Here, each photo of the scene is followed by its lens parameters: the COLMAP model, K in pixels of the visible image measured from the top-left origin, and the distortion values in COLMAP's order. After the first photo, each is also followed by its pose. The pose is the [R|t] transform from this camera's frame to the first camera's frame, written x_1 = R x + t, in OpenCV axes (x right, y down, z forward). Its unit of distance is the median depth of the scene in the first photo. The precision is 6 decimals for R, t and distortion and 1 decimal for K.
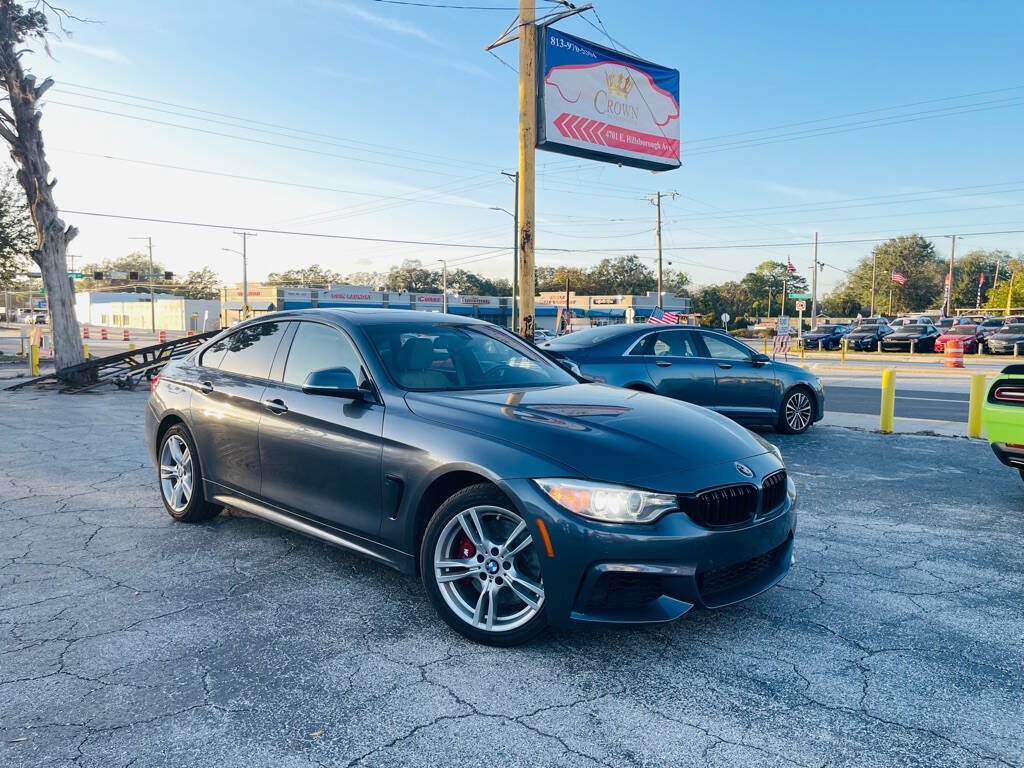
lens RADIAL K [[774.9, 0, 512.0], [0, 774.9, 384.0], [0, 0, 1]] dist [0.076161, -0.103076]
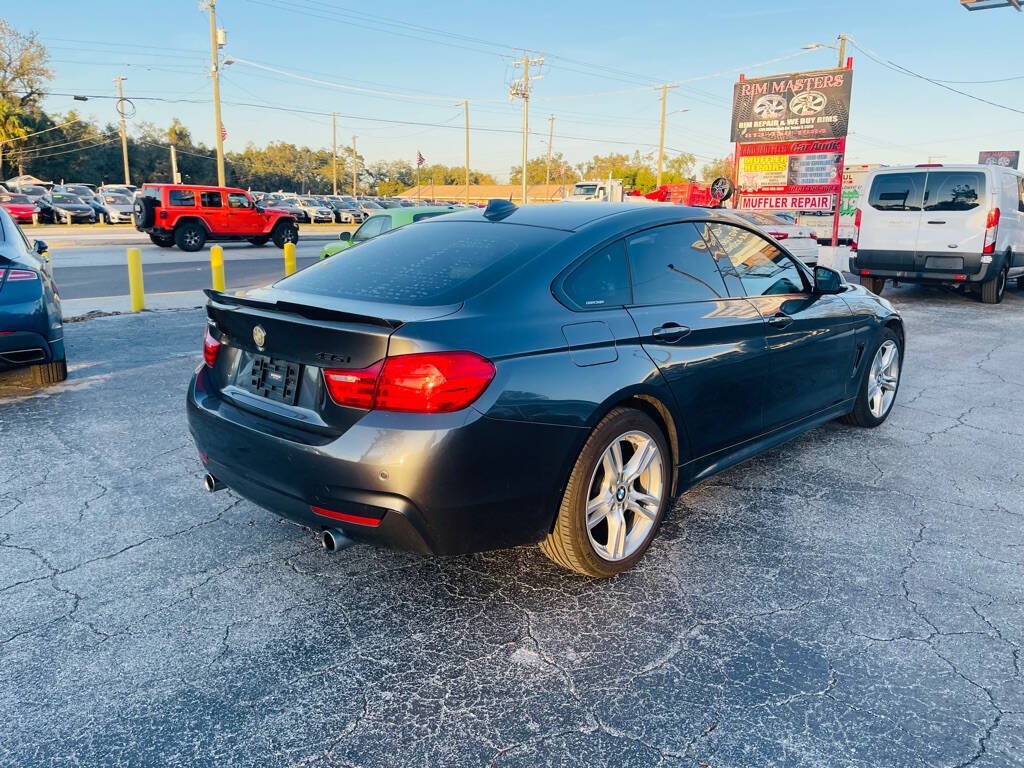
lens RADIAL K [[772.3, 0, 523.0], [0, 772.3, 381.2], [0, 0, 1]] dist [0.073528, -0.094078]
pose [[-0.035983, -0.229882, 0.972553, -0.991391], [0.060002, 0.970931, 0.231719, -0.109179], [-0.997549, 0.066694, -0.021144, 1.113476]]
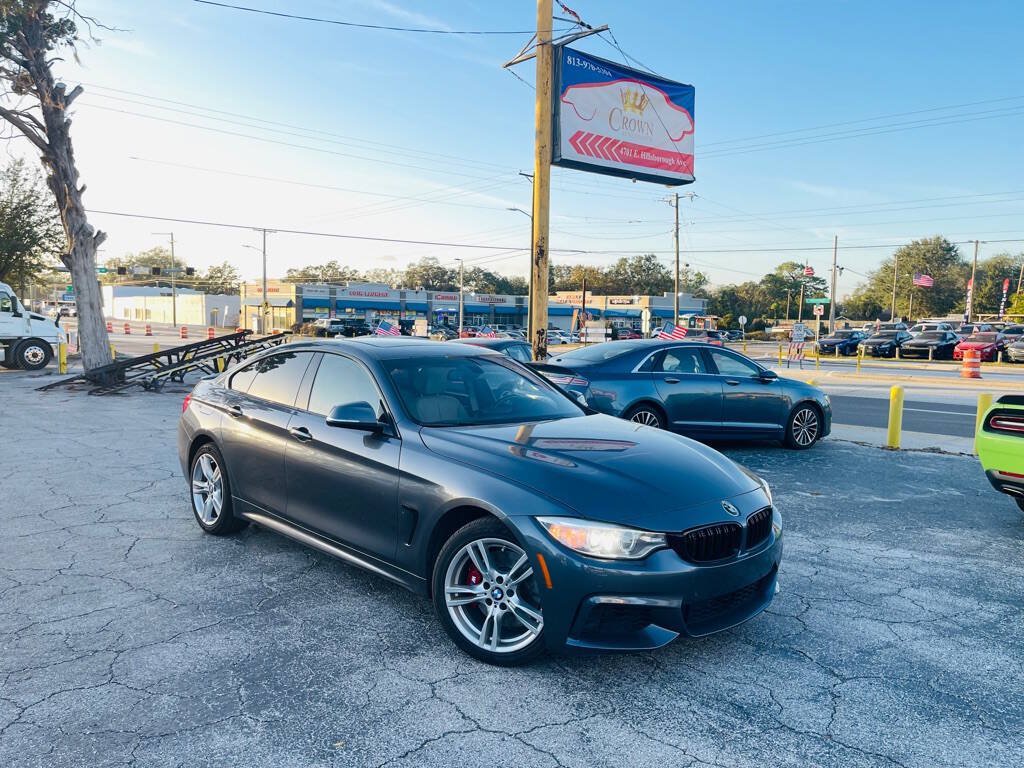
lens RADIAL K [[775.1, 0, 506.6], [0, 775.1, 392.8], [0, 0, 1]] dist [0.073142, -0.094388]
pose [[0.999538, 0.014787, -0.026556, 0.008233], [-0.014382, 0.999778, 0.015403, -0.041555], [0.026778, -0.015014, 0.999529, -0.059954]]
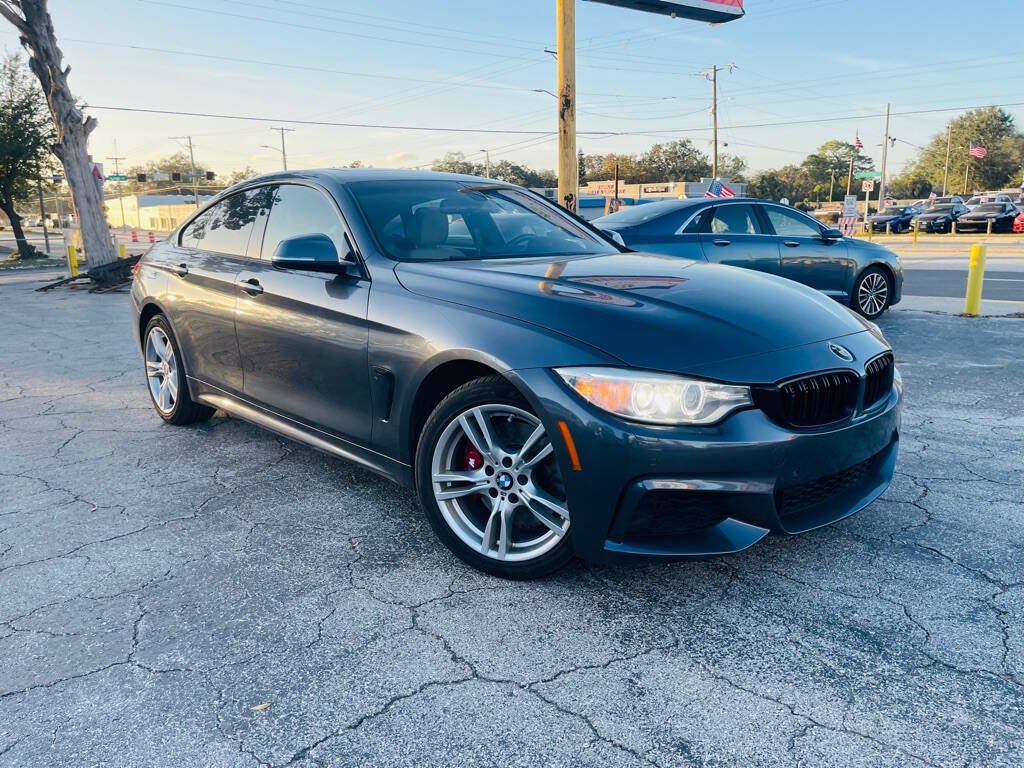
lens RADIAL K [[774.9, 0, 512.0], [0, 774.9, 384.0], [0, 0, 1]] dist [0.076161, -0.103076]
pose [[0.997870, -0.013716, -0.063778, 0.020832], [0.021964, 0.991206, 0.130490, 0.023818], [0.061427, -0.131613, 0.989396, 0.155540]]
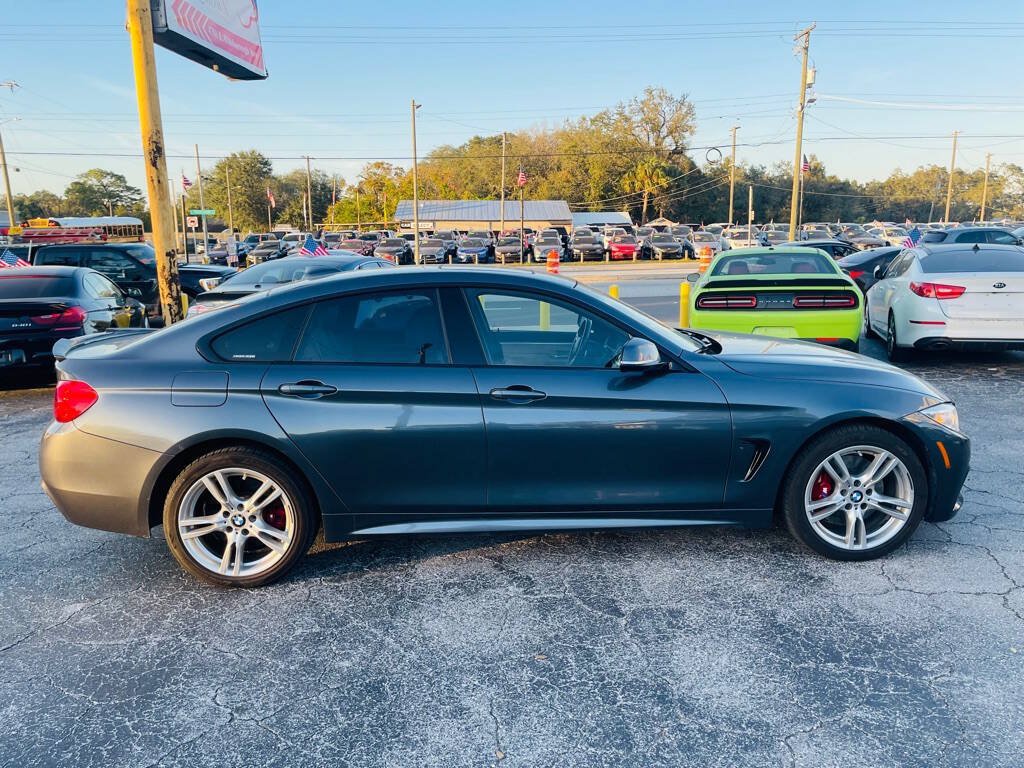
lens RADIAL K [[772.3, 0, 523.0], [0, 772.3, 381.2], [0, 0, 1]] dist [0.073528, -0.094078]
pose [[0.675136, -0.155360, 0.721148, -0.748187], [0.077862, 0.987119, 0.139765, -0.084143], [-0.733573, -0.038211, 0.678536, 0.374749]]
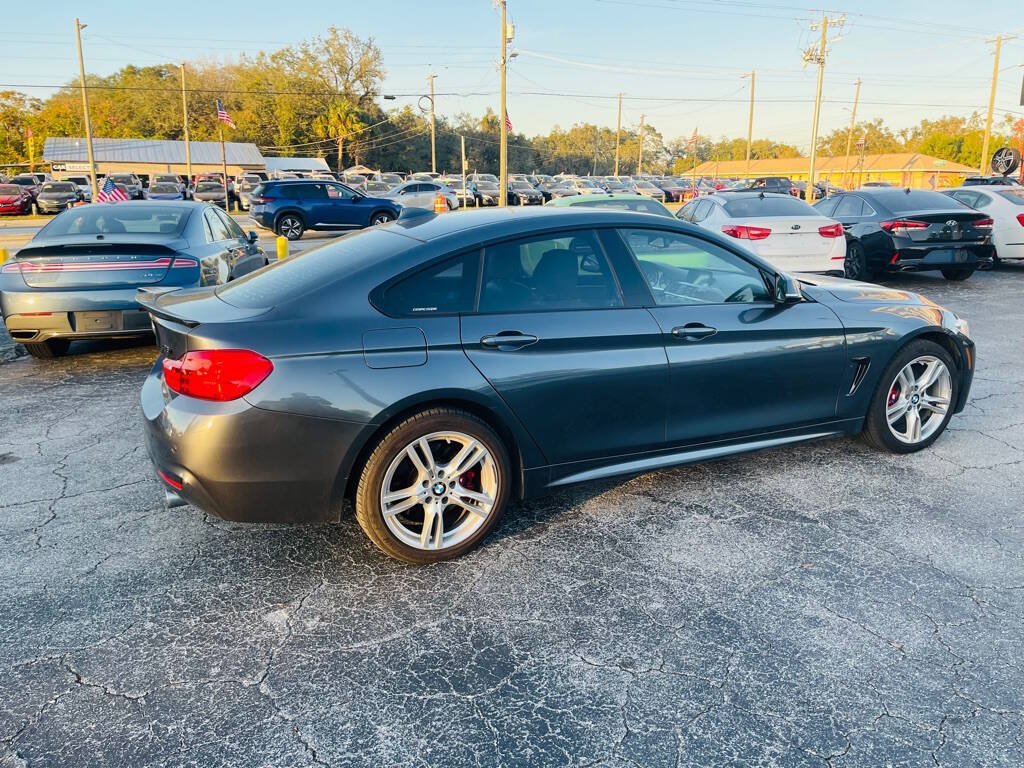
lens RADIAL K [[772.3, 0, 523.0], [0, 772.3, 381.2], [0, 0, 1]] dist [0.073528, -0.094078]
pose [[0.331589, -0.245971, 0.910795, -0.970267], [0.080525, 0.969270, 0.232446, -0.110958], [-0.939981, -0.003735, 0.341206, 0.749976]]
